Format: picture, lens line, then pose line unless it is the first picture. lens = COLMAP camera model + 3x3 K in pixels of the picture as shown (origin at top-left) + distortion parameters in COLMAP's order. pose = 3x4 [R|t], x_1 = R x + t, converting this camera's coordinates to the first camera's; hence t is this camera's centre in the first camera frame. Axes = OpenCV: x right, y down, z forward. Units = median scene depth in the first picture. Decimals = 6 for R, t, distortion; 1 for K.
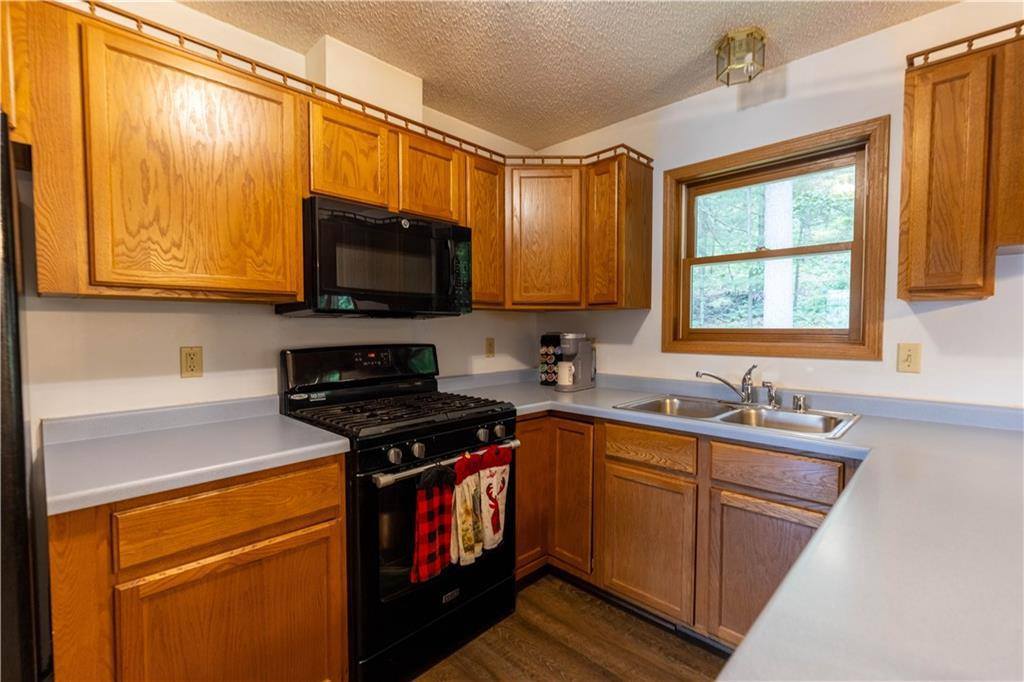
lens RADIAL K [[463.5, 0, 506.9], [0, 463.5, 344.2], [0, 0, 1]] dist [0.008473, -0.000447]
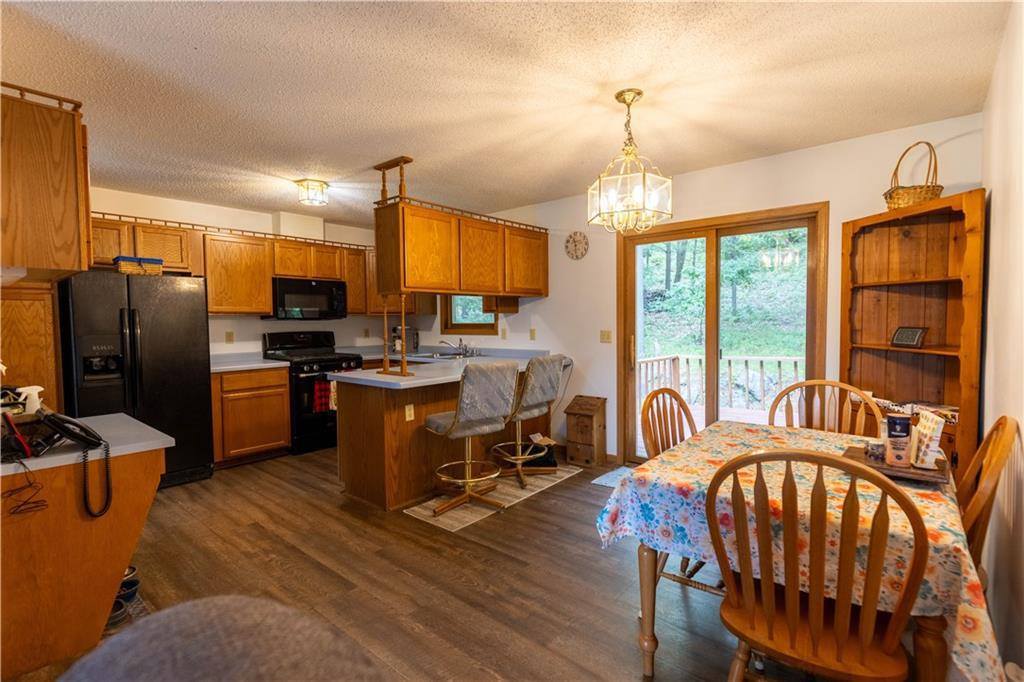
lens RADIAL K [[463.5, 0, 514.2], [0, 463.5, 341.2], [0, 0, 1]] dist [0.008473, -0.000447]
pose [[0.996645, -0.012571, 0.080874, 0.643085], [0.012106, 0.999907, 0.006238, 0.051672], [-0.080945, -0.005238, 0.996705, -1.569007]]
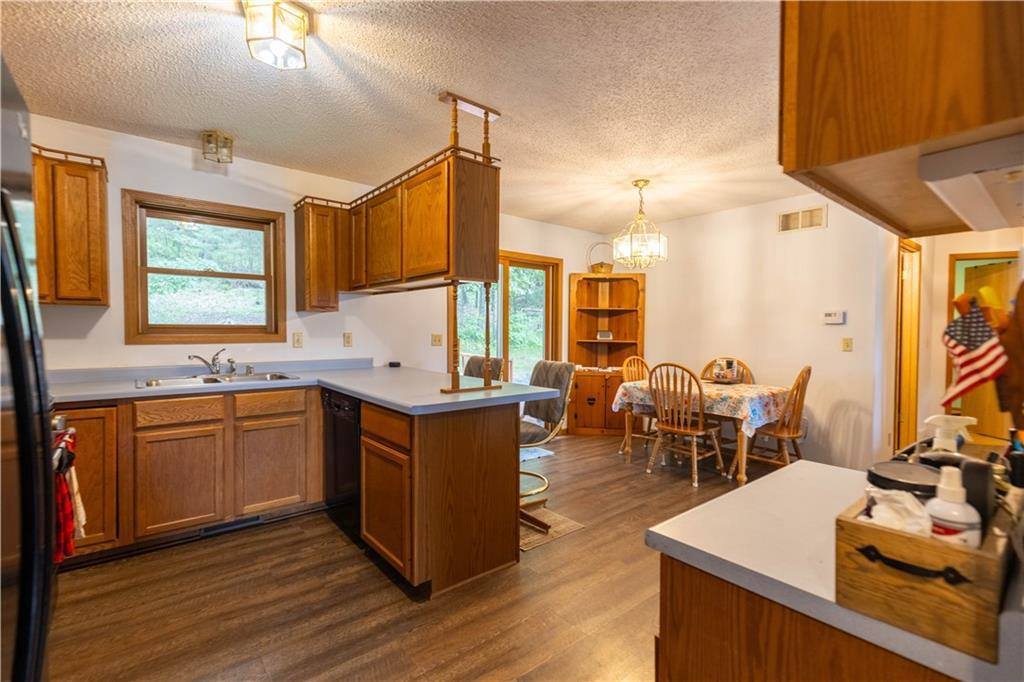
lens RADIAL K [[463.5, 0, 506.0], [0, 463.5, 343.4], [0, 0, 1]] dist [0.008473, -0.000447]
pose [[0.123851, -0.020395, 0.992091, -0.889588], [0.038742, 0.999126, 0.015703, 0.041677], [-0.991544, 0.036491, 0.124532, -0.104034]]
